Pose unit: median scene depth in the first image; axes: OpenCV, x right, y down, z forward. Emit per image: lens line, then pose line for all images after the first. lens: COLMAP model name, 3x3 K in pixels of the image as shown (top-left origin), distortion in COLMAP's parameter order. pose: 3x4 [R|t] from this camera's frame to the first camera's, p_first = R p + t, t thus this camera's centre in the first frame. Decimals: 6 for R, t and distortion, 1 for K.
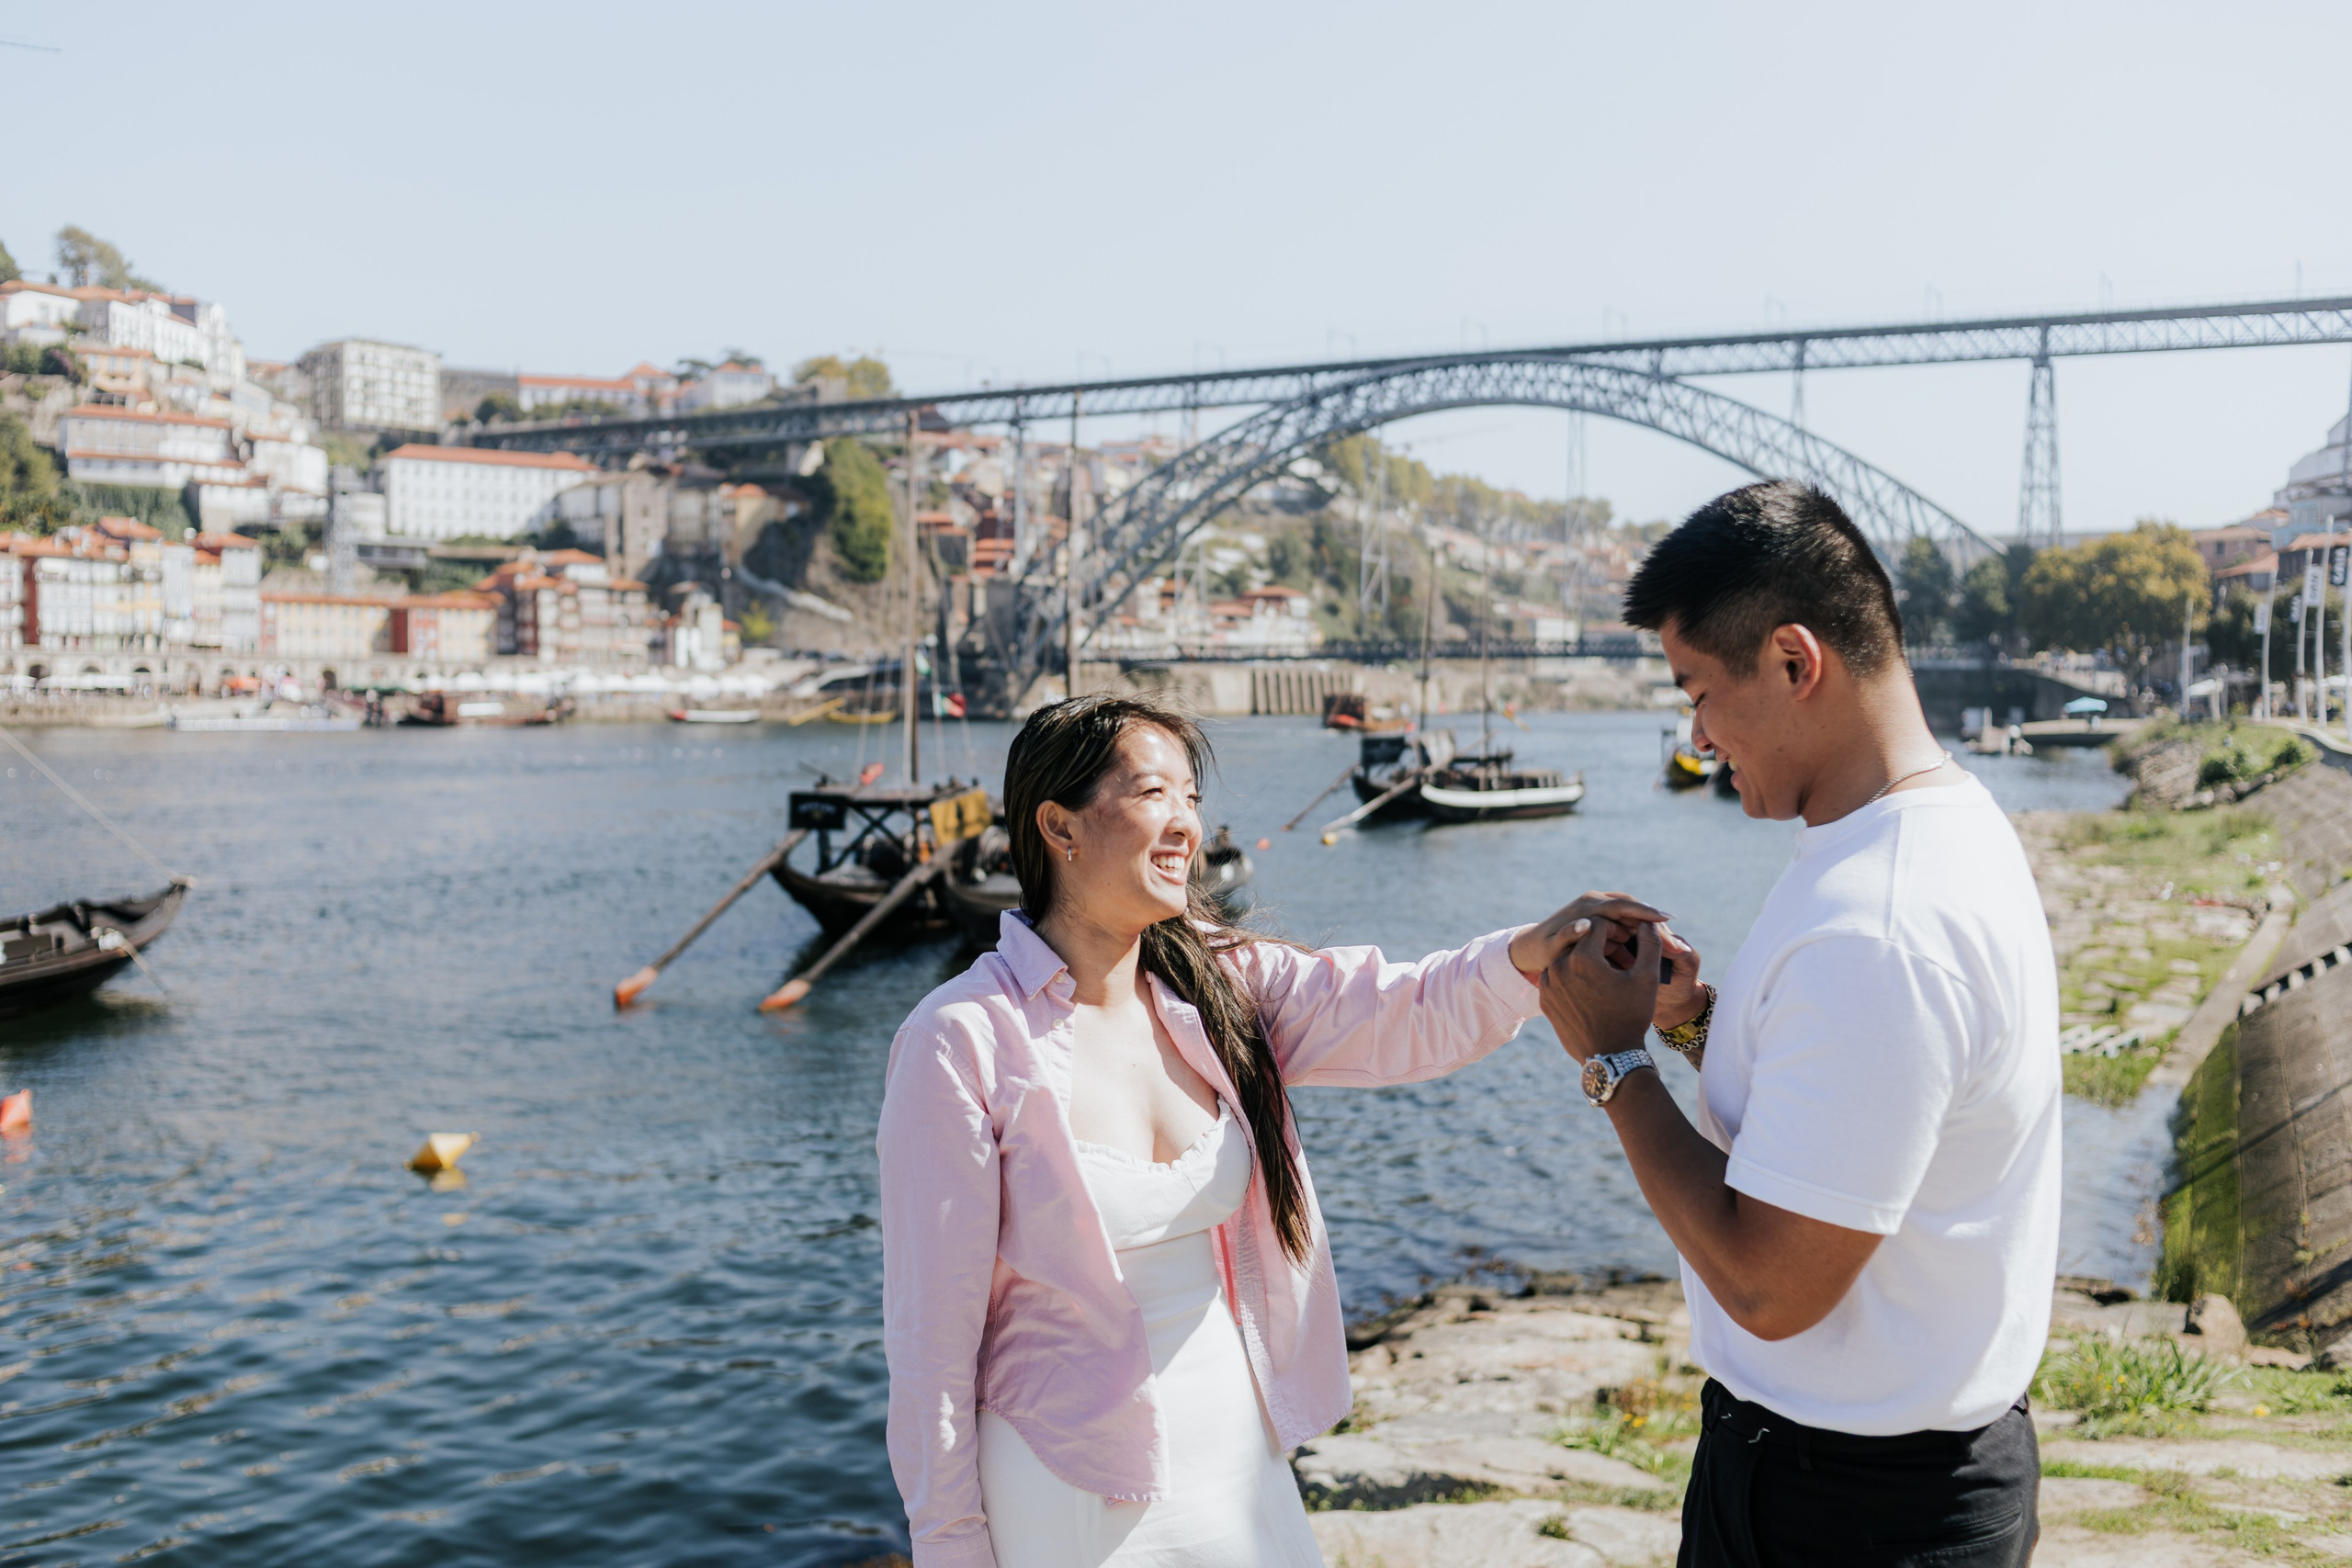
lens RADIAL K [[2265.7, 0, 1175.4], [0, 2265.7, 789.5], [0, 0, 1]] dist [-0.005403, 0.003270]
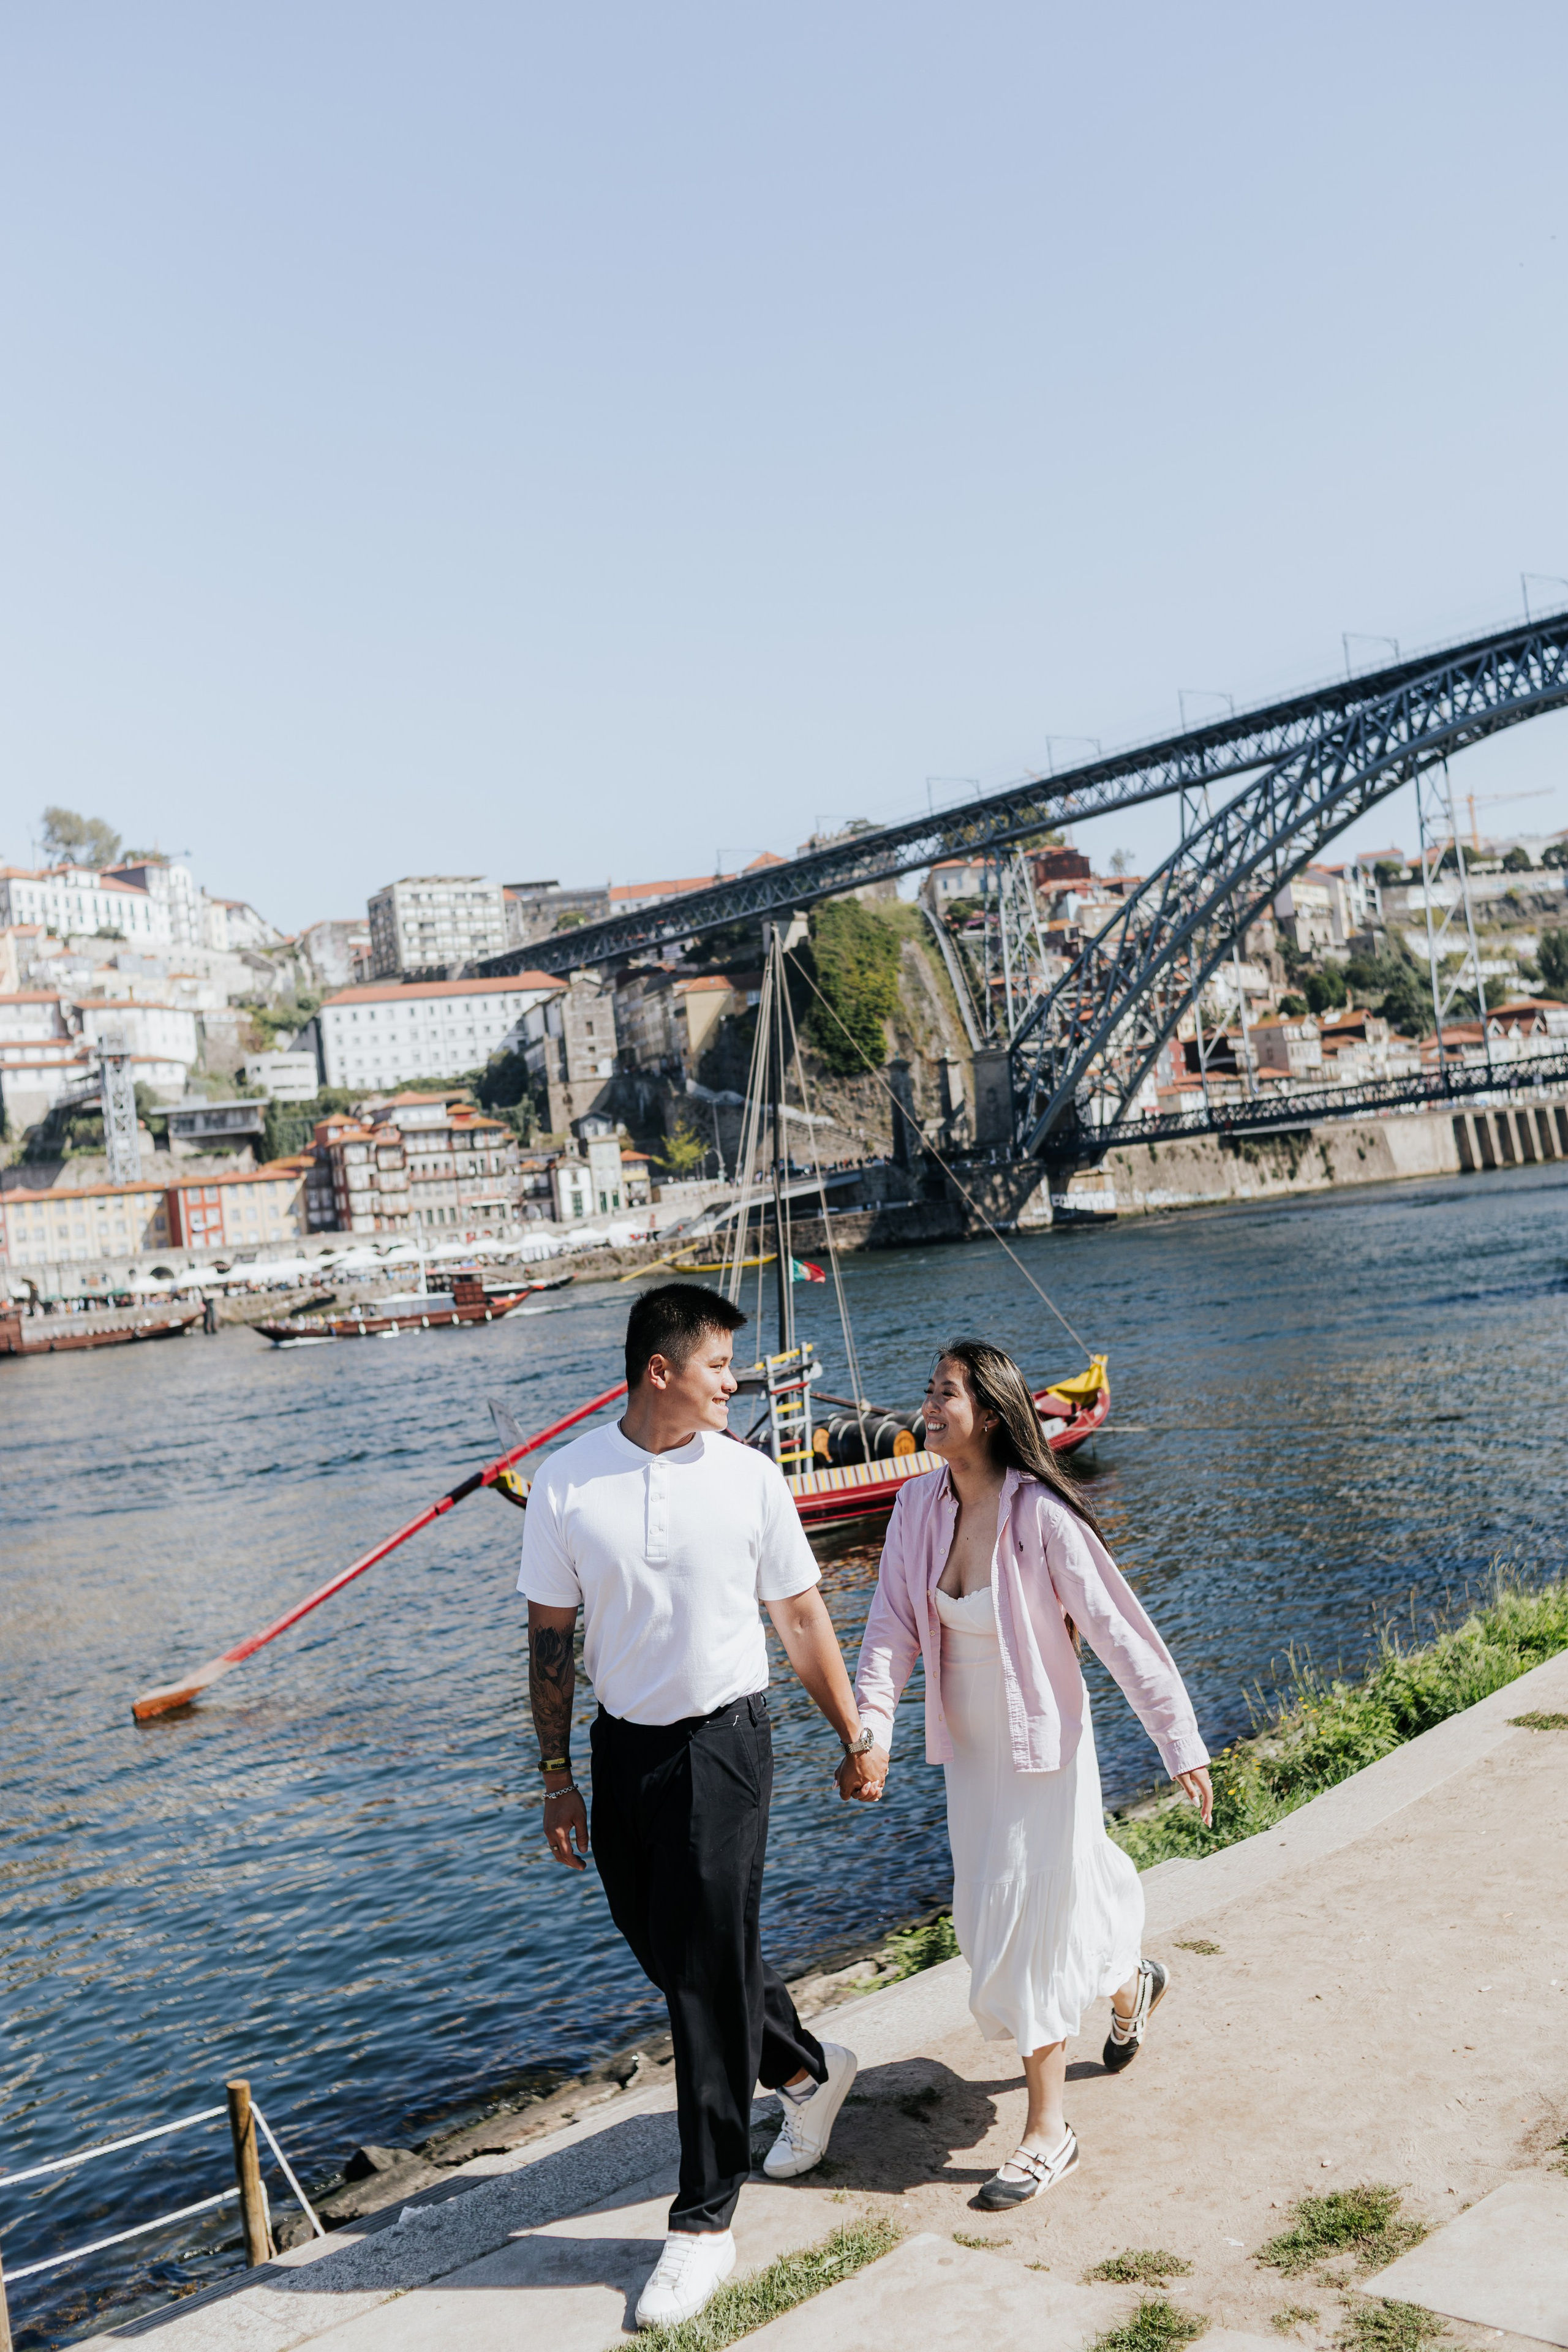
lens RADIAL K [[2273.0, 0, 793.0], [0, 2273.0, 1174.1], [0, 0, 1]] dist [-0.003779, 0.000273]
pose [[0.920839, -0.114489, -0.372757, 0.141566], [0.099246, 0.993258, -0.059897, -0.011835], [0.377102, 0.018161, 0.925994, 0.262803]]
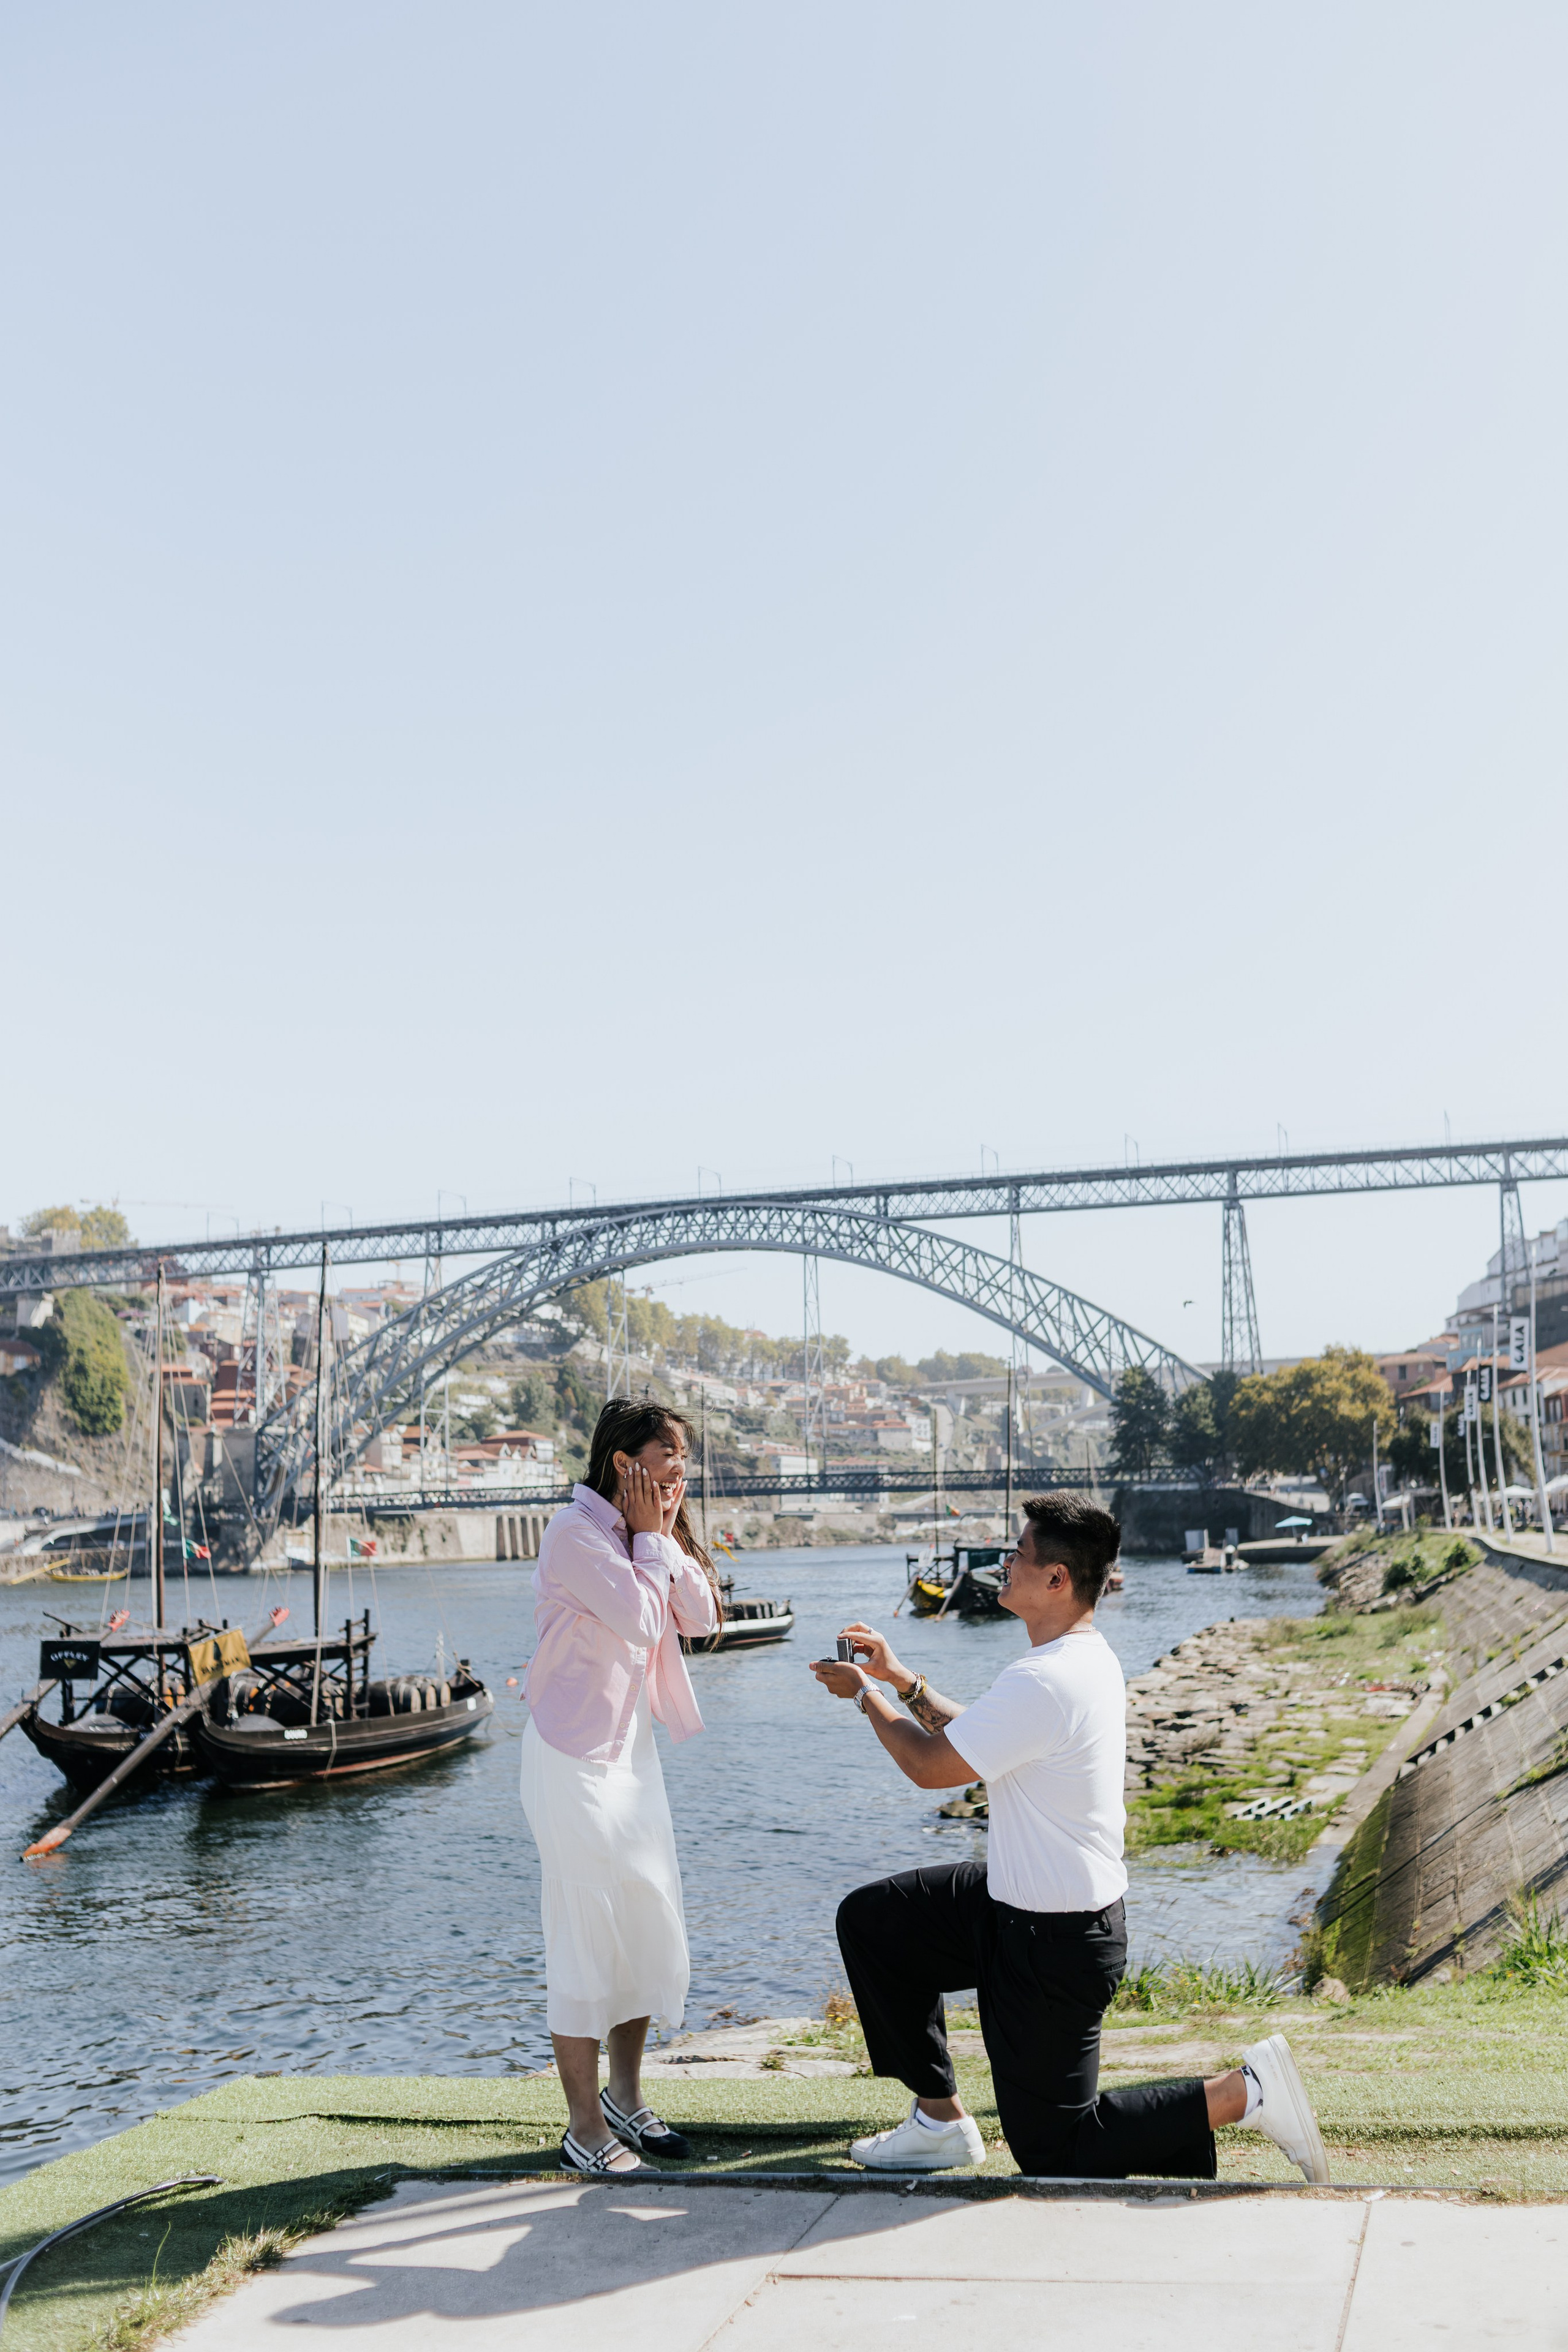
lens RADIAL K [[2271.8, 0, 794.5], [0, 2271.8, 1174.2], [0, 0, 1]] dist [-0.004117, 0.000828]
pose [[0.986316, -0.006029, 0.164754, -0.001320], [0.038838, 0.979704, -0.196653, 0.002070], [-0.160225, 0.200361, 0.966532, -0.014295]]
